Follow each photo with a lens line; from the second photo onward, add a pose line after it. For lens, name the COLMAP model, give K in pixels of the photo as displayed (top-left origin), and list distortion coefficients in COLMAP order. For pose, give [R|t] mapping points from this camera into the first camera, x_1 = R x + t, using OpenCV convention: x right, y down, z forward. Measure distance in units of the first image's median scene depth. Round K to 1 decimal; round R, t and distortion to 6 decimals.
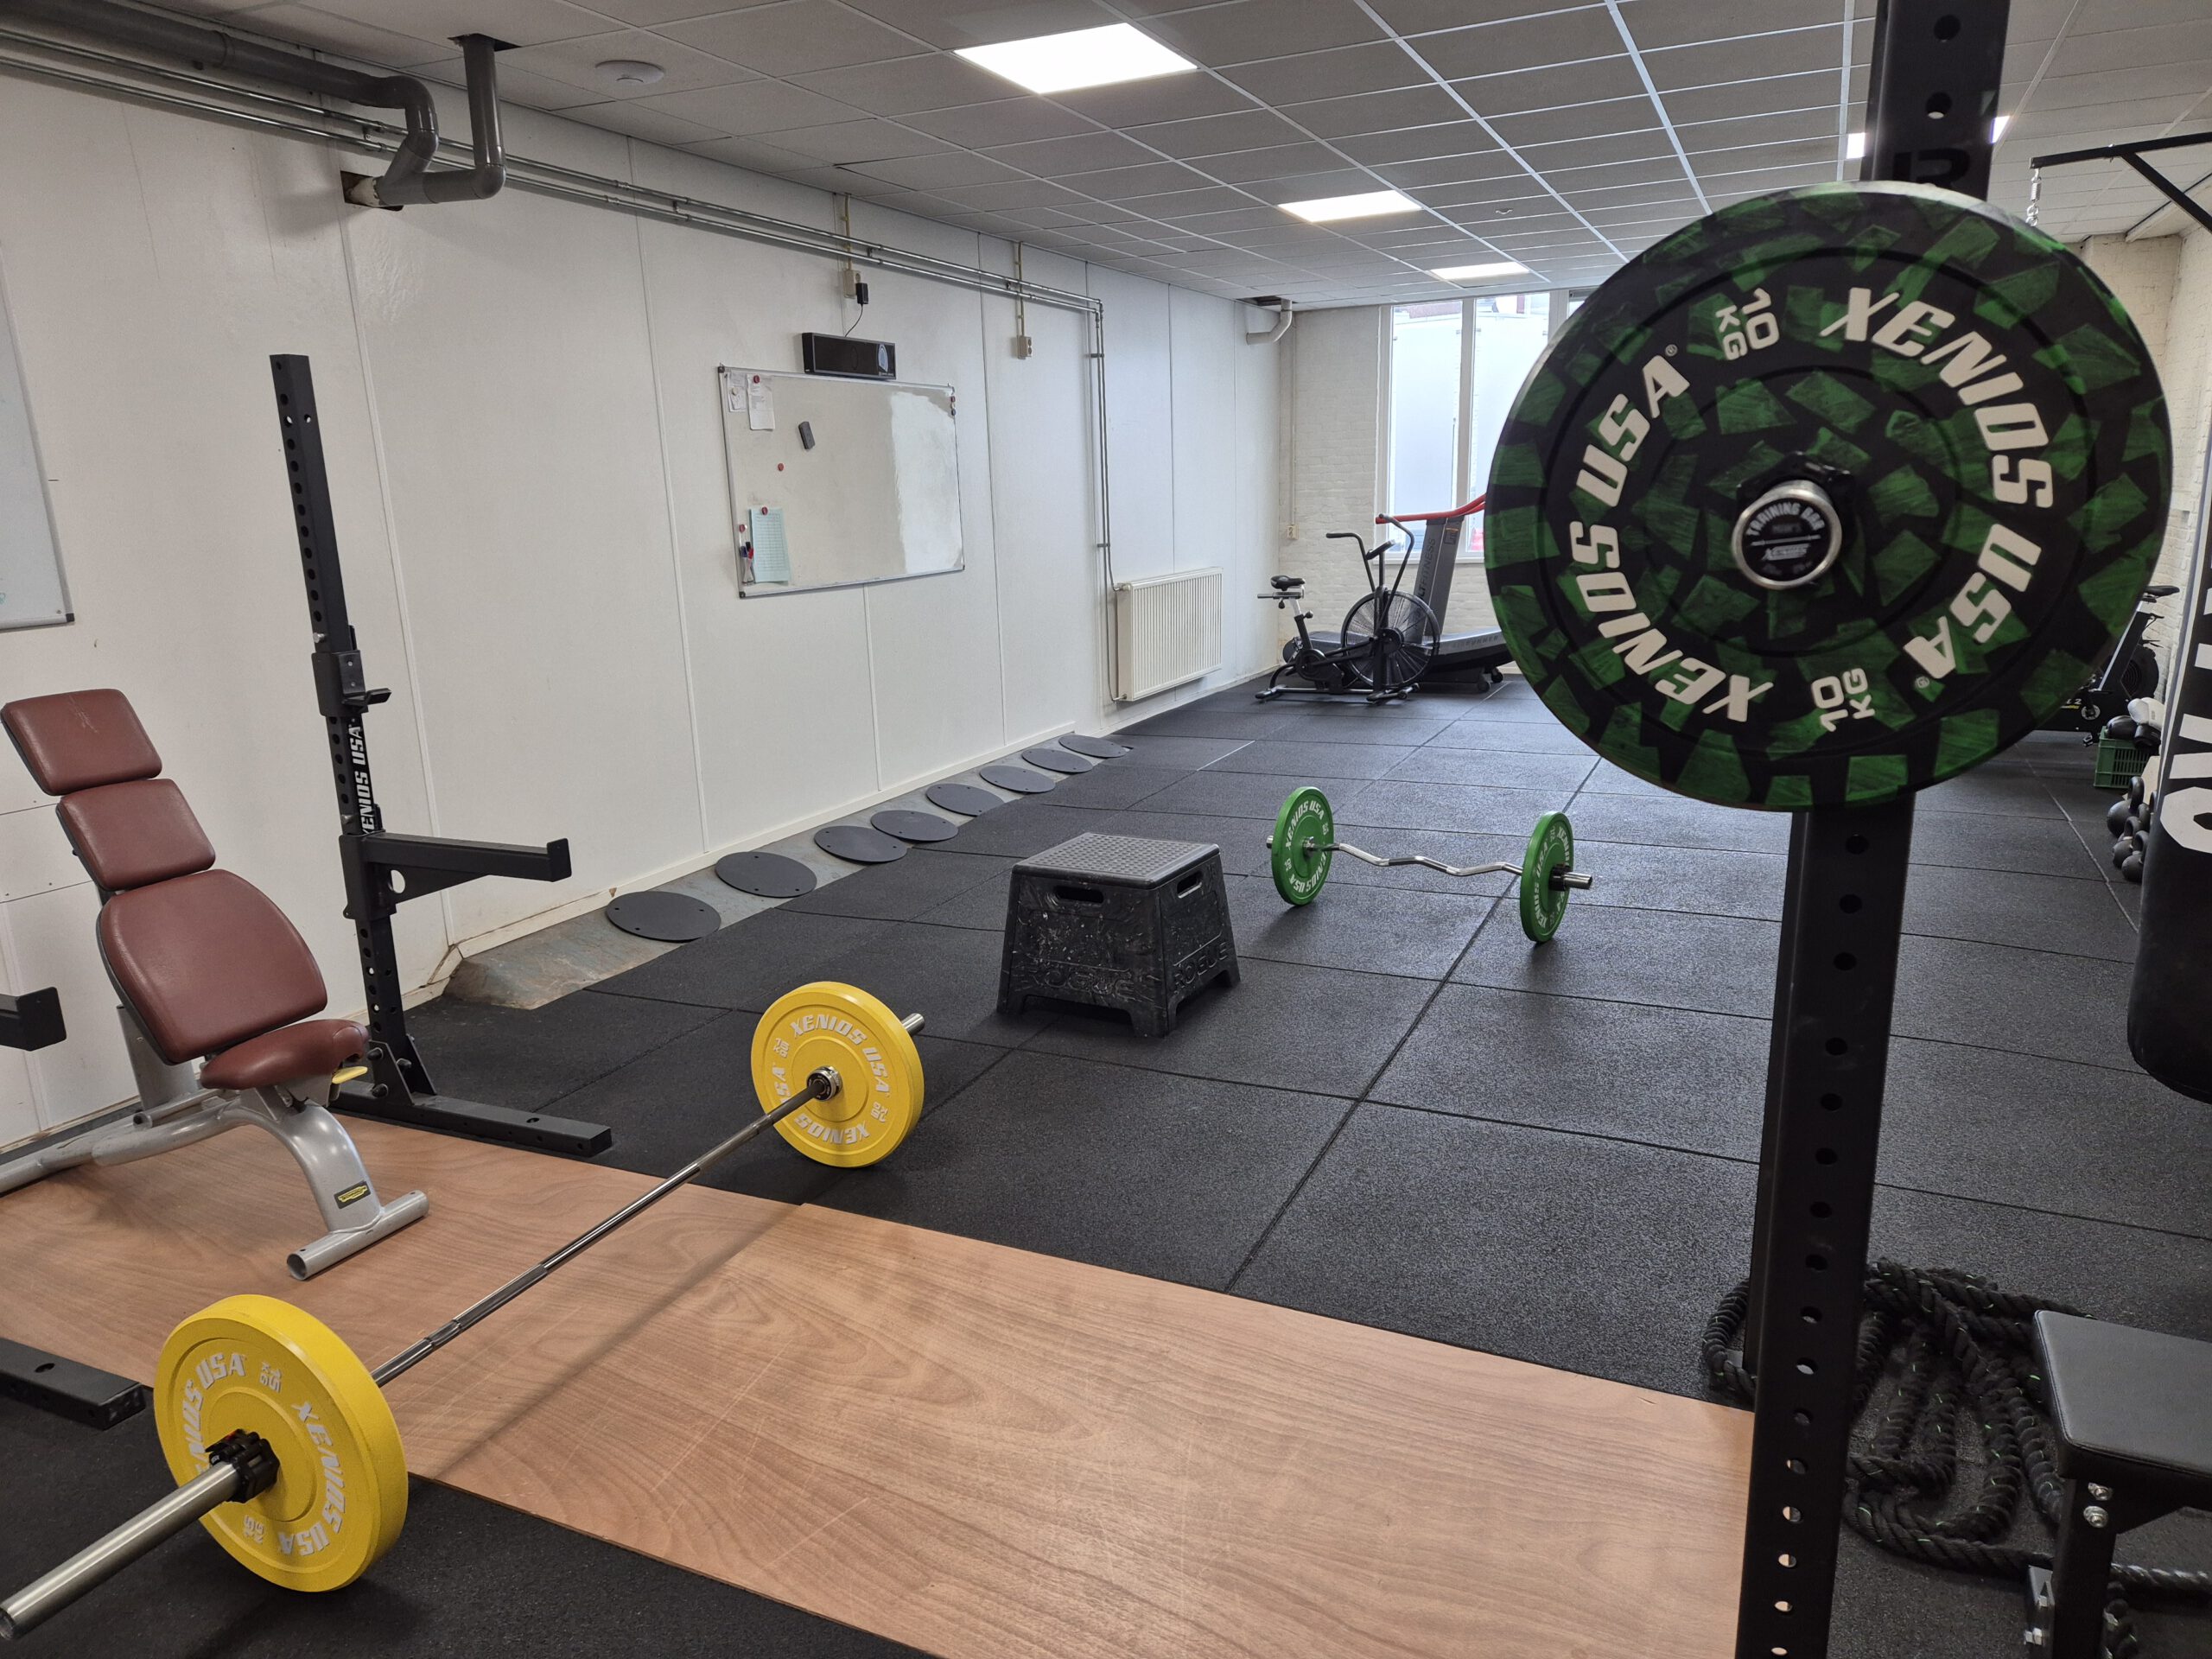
lens RADIAL K [[1468.5, 0, 1097.8], [0, 1468.5, 842.9], [0, 0, 1]] dist [0.073075, -0.059862]
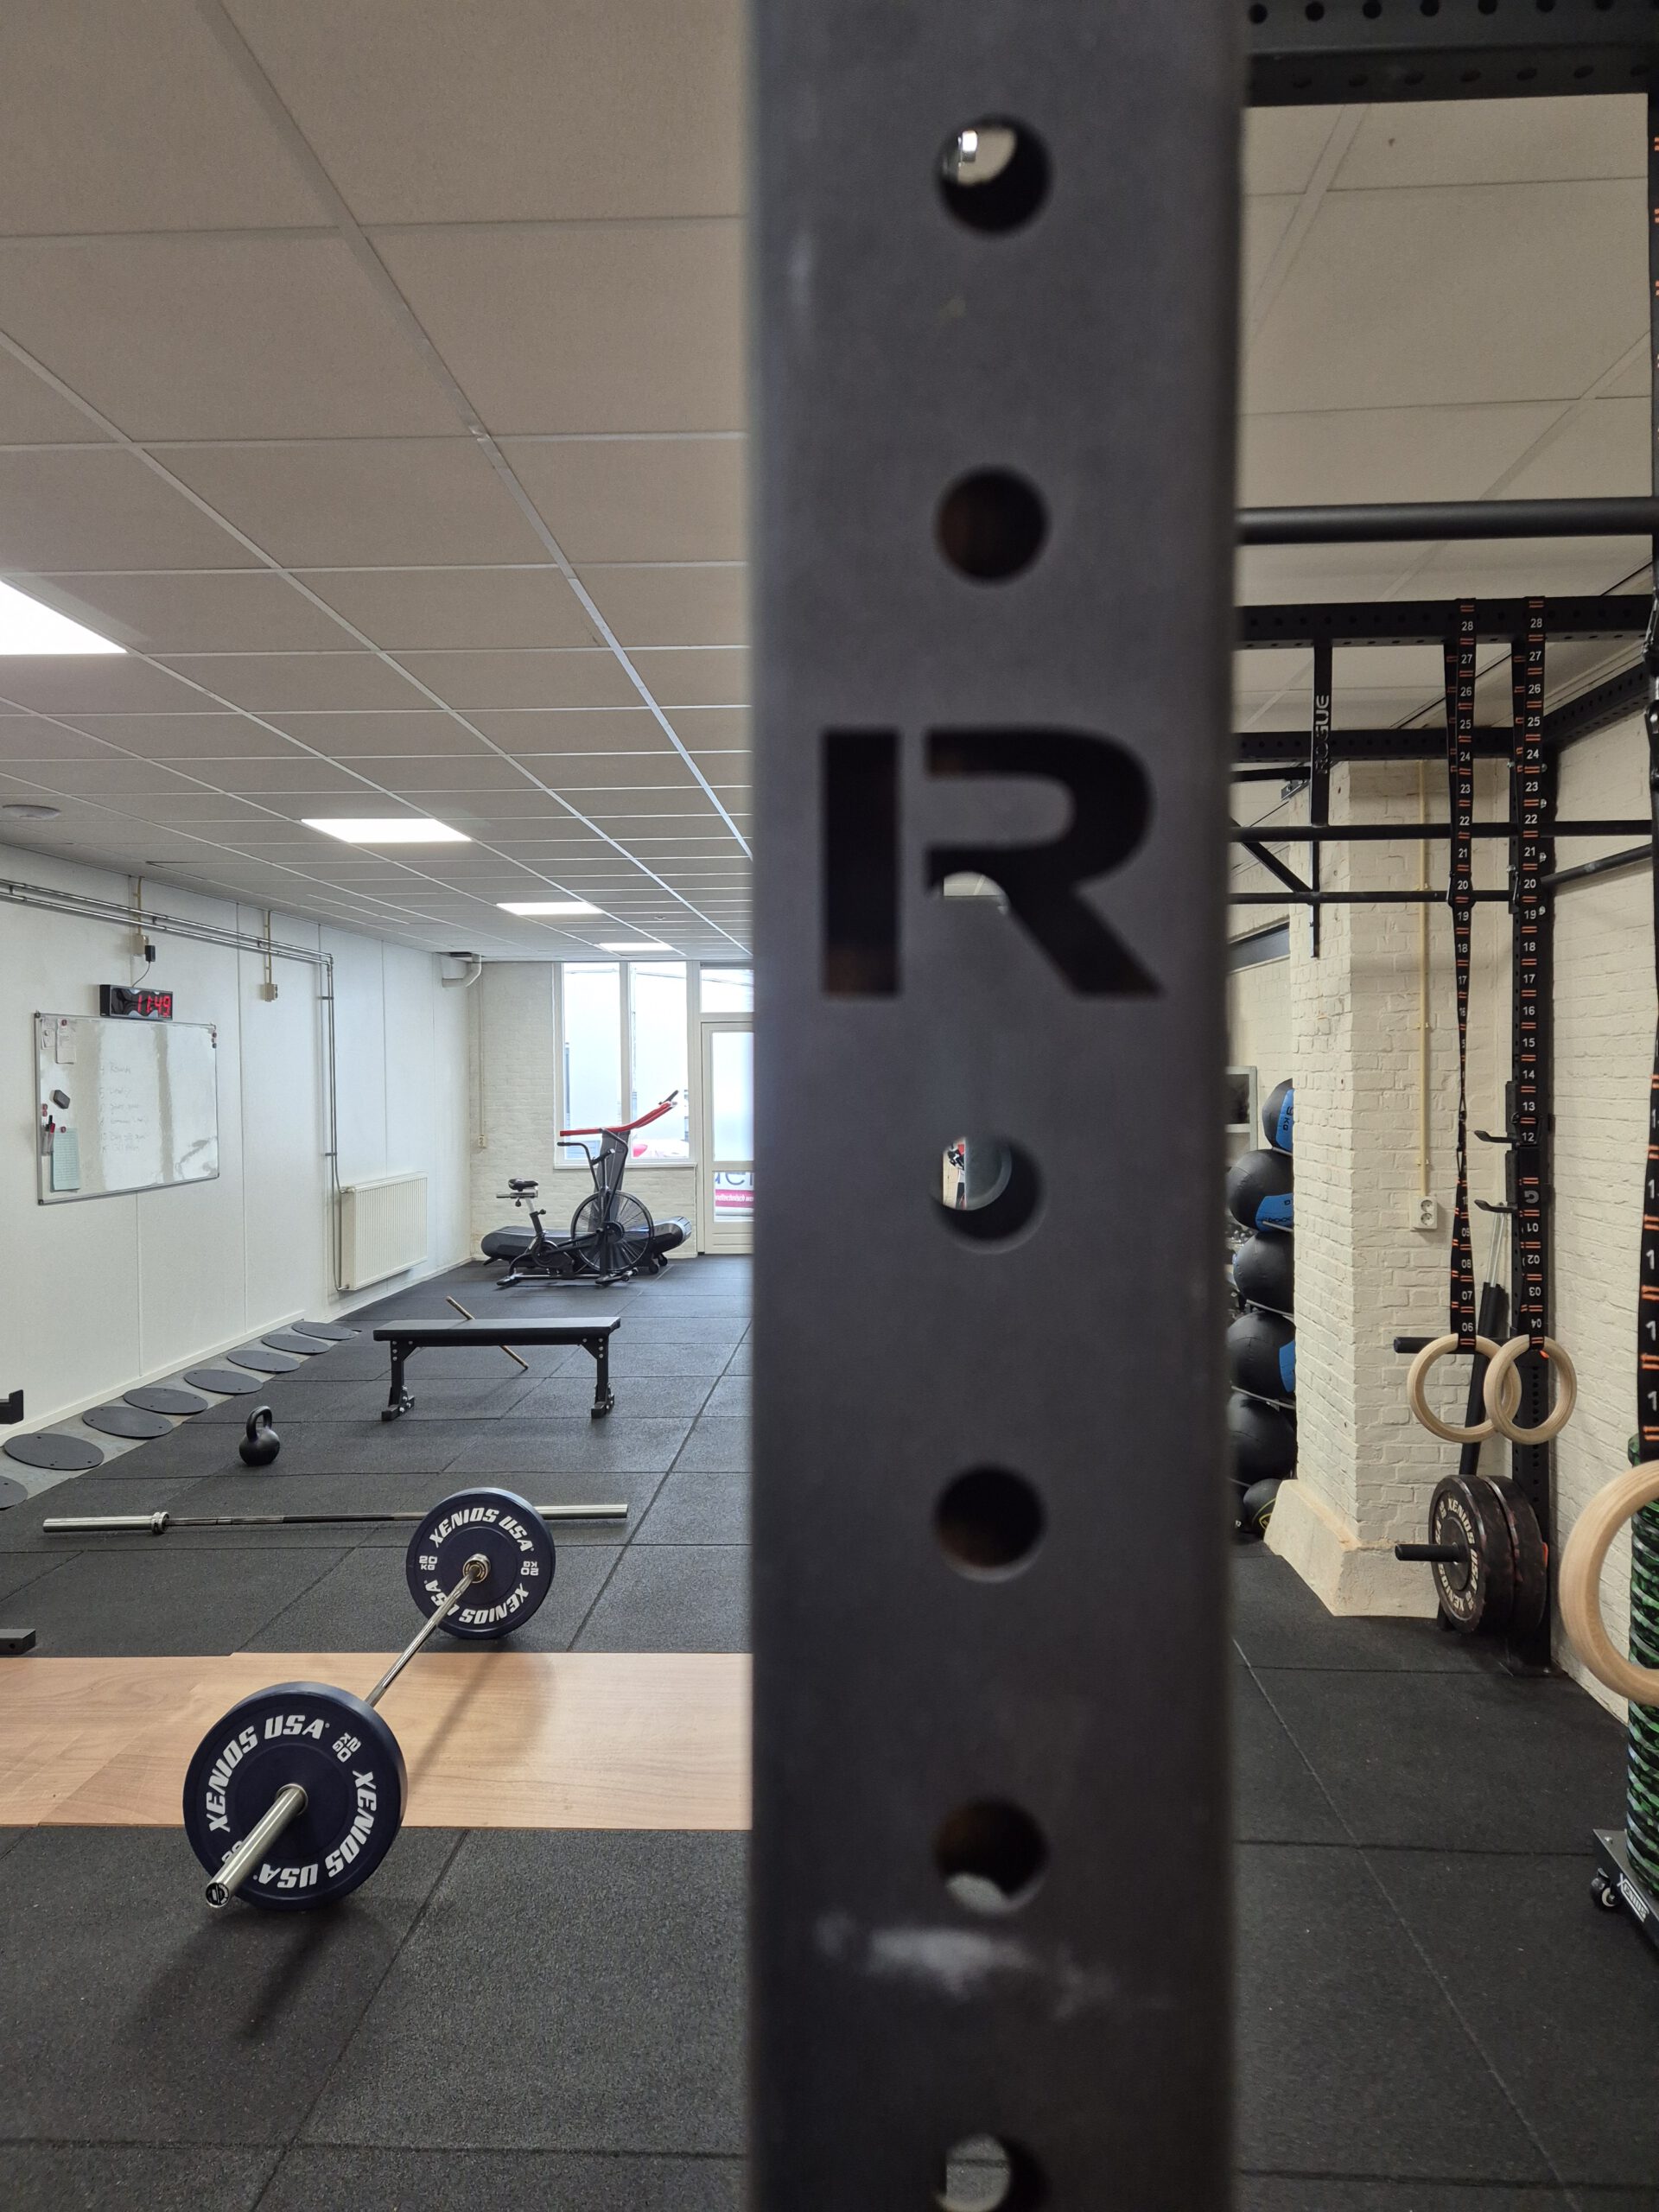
lens RADIAL K [[1468.5, 0, 838.6], [0, 1468.5, 1098.7], [0, 0, 1]] dist [0.073075, -0.059862]
pose [[0.920385, 0.013467, 0.390780, -0.091060], [0.076491, 0.973896, -0.213720, 0.034625], [-0.383458, 0.226596, 0.895329, -0.208244]]
